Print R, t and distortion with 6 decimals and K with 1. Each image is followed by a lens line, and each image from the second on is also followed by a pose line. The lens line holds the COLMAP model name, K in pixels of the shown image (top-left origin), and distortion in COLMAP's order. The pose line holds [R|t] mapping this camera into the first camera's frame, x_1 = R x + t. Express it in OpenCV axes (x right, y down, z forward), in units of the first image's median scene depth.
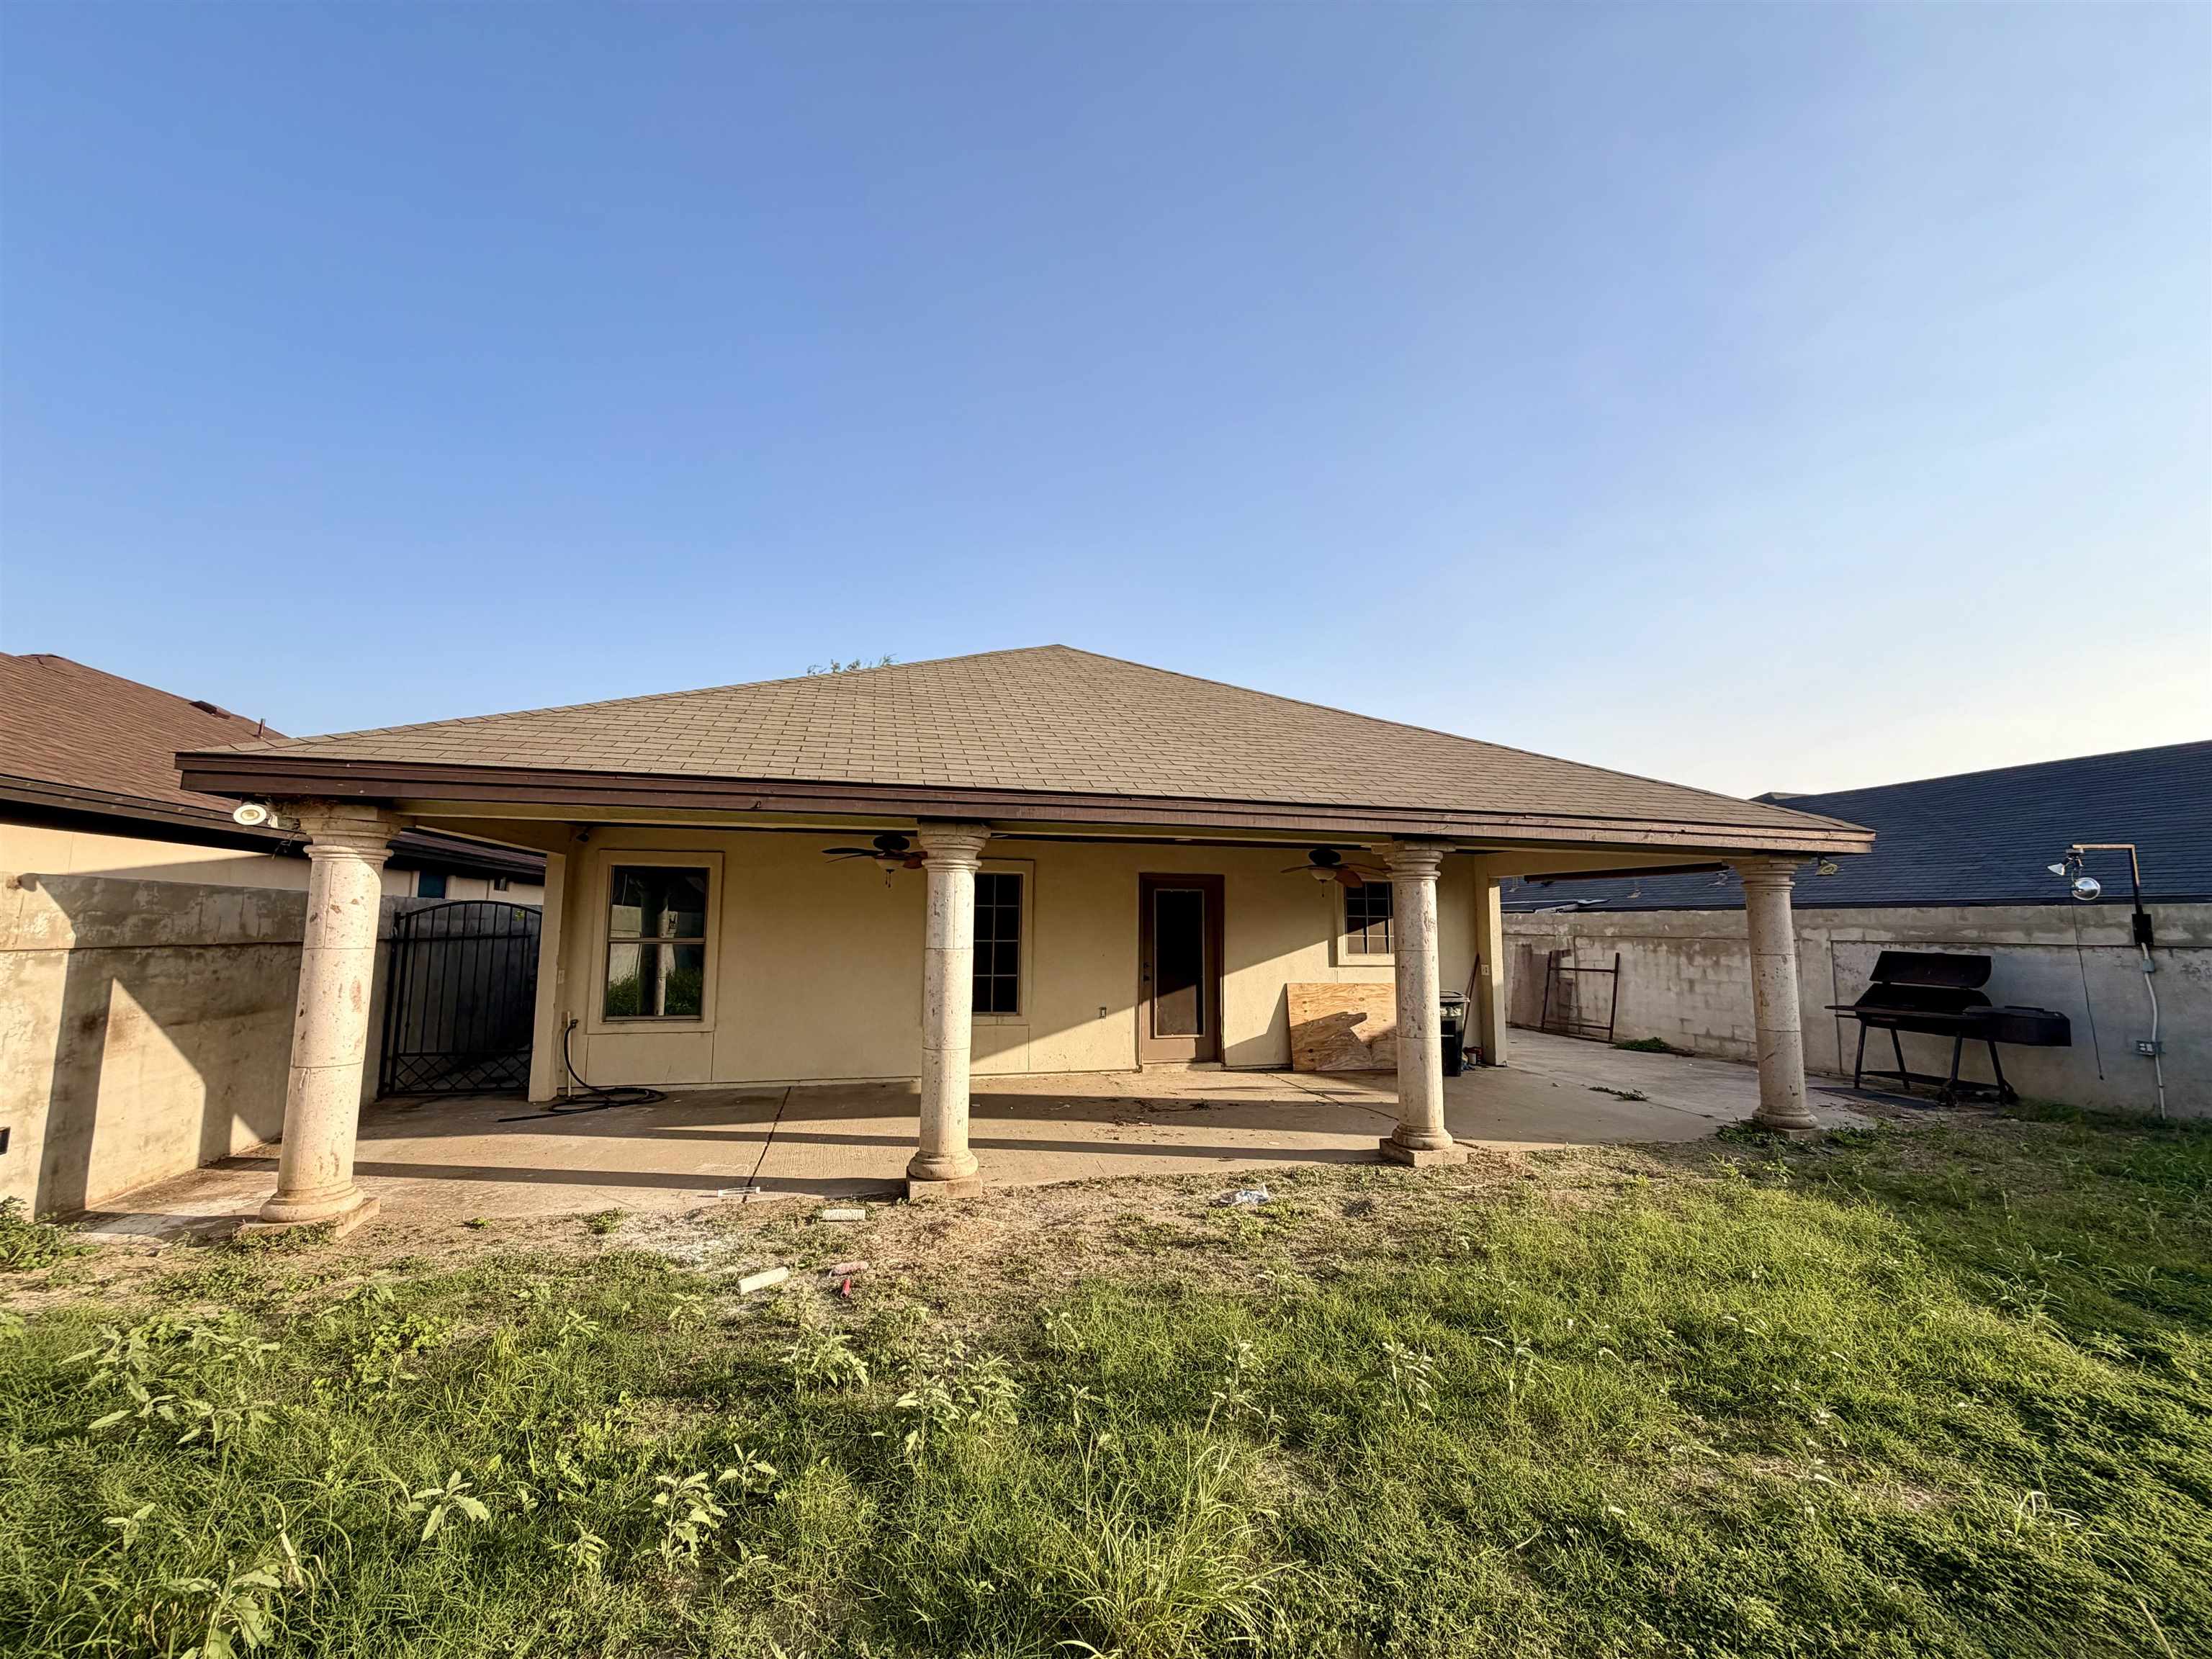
lens RADIAL K [[881.3, 0, 1091.1], [0, 881.3, 825.6], [0, 0, 1]] dist [-0.003442, 0.001258]
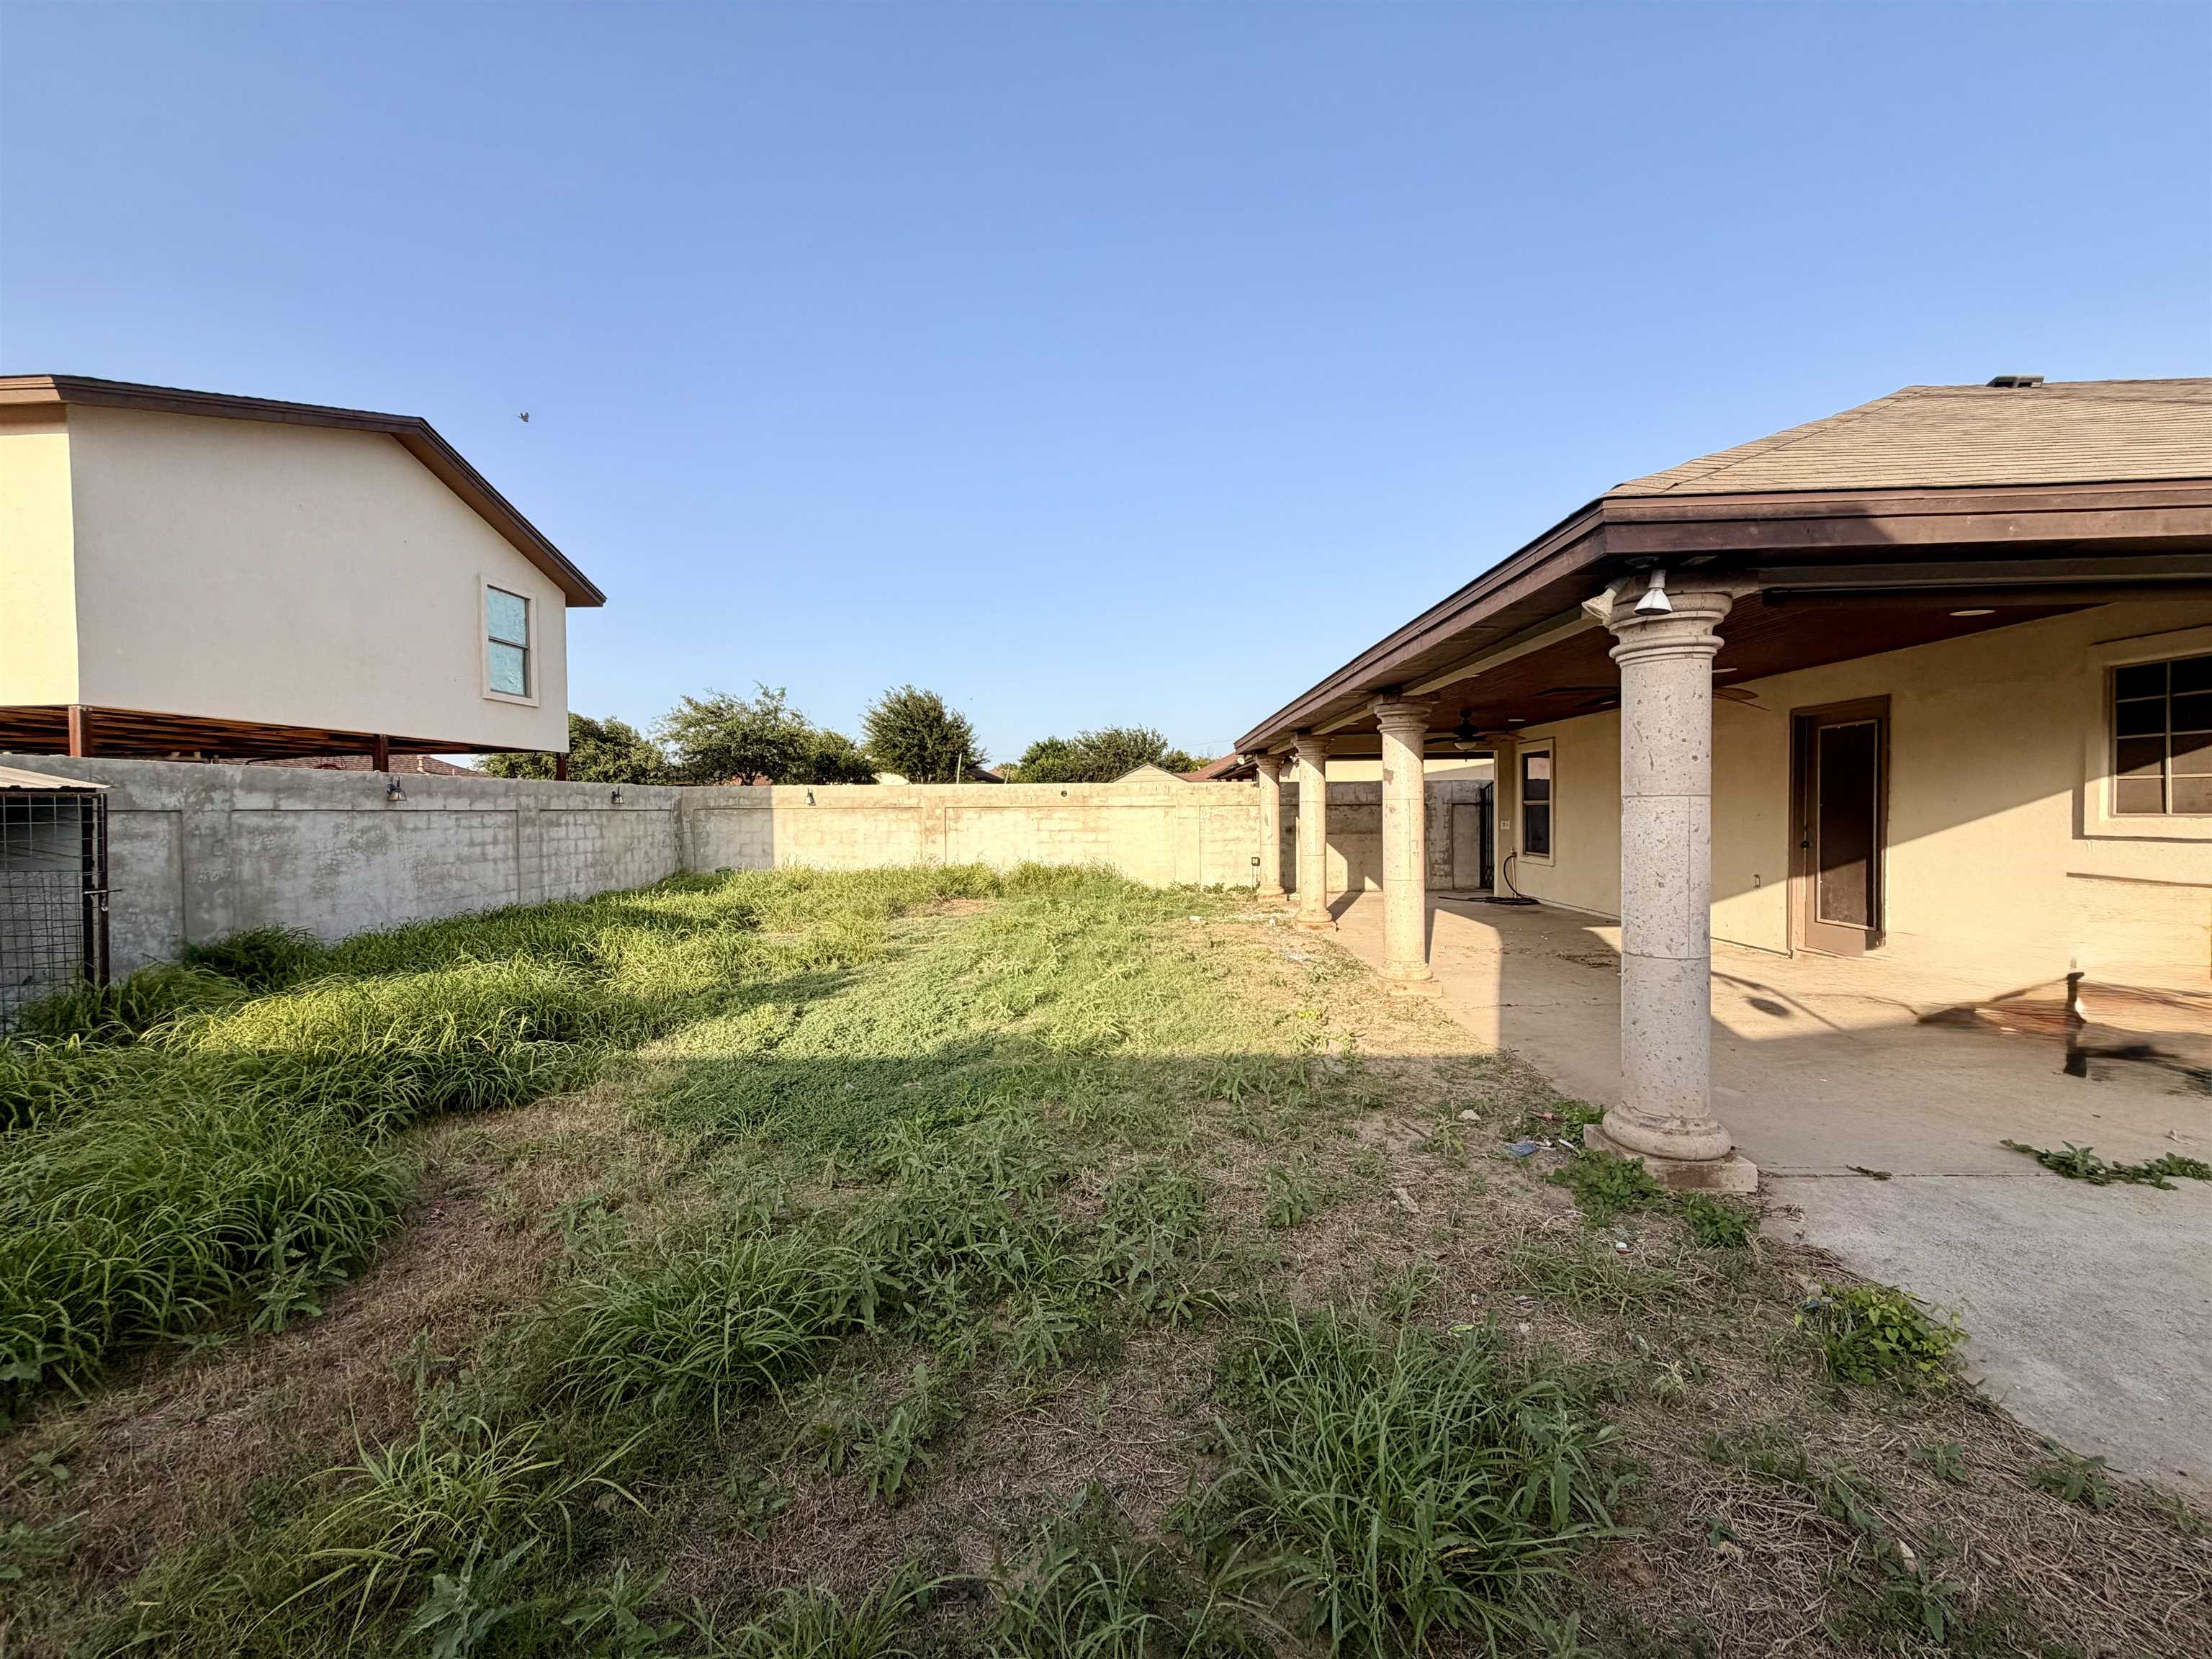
lens RADIAL K [[881.3, 0, 1097.0], [0, 881.3, 828.6], [0, 0, 1]] dist [-0.003442, 0.001258]
pose [[-0.292263, 0.015294, -0.956216, 0.970978], [0.115686, 0.993095, -0.019475, 0.101016], [0.949315, -0.116312, -0.292014, 0.626275]]
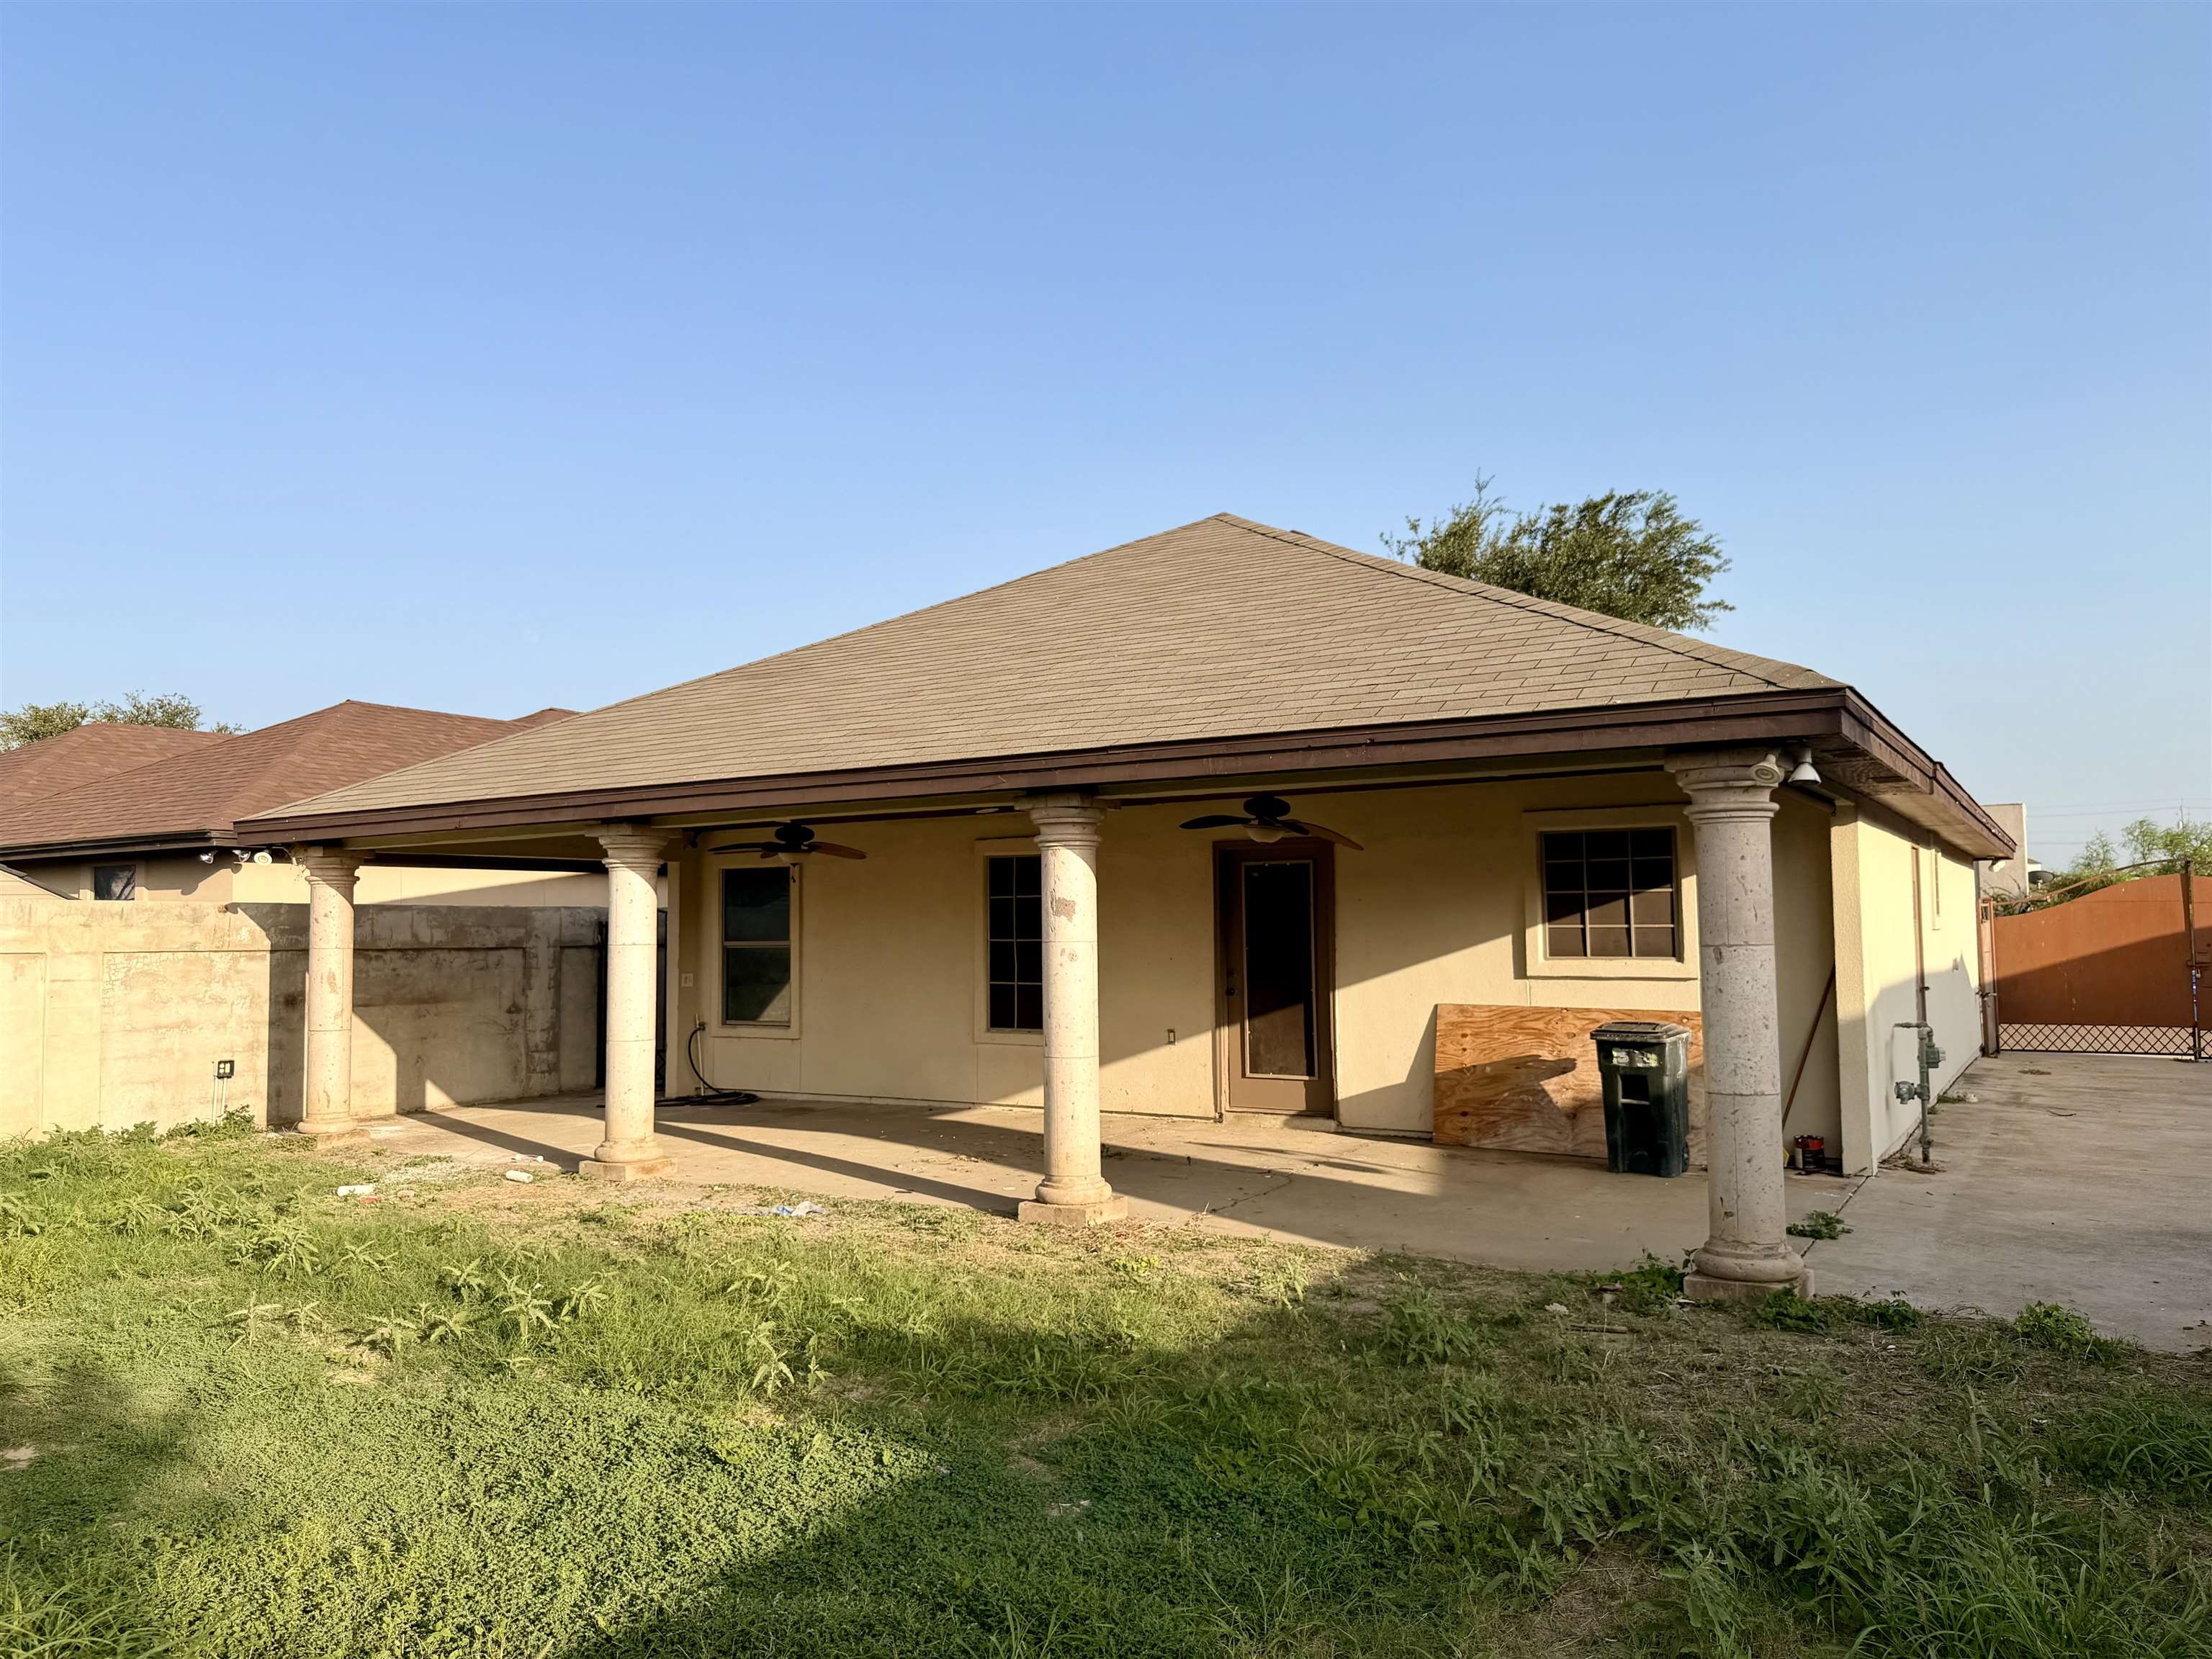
lens RADIAL K [[1537.7, 0, 1098.5], [0, 1537.7, 849.2], [0, 0, 1]] dist [0.070913, -0.068167]
pose [[0.687839, -0.055949, -0.723704, 0.866497], [0.097966, 0.995058, 0.016184, 0.030435], [0.719222, -0.082030, 0.689921, 0.090975]]
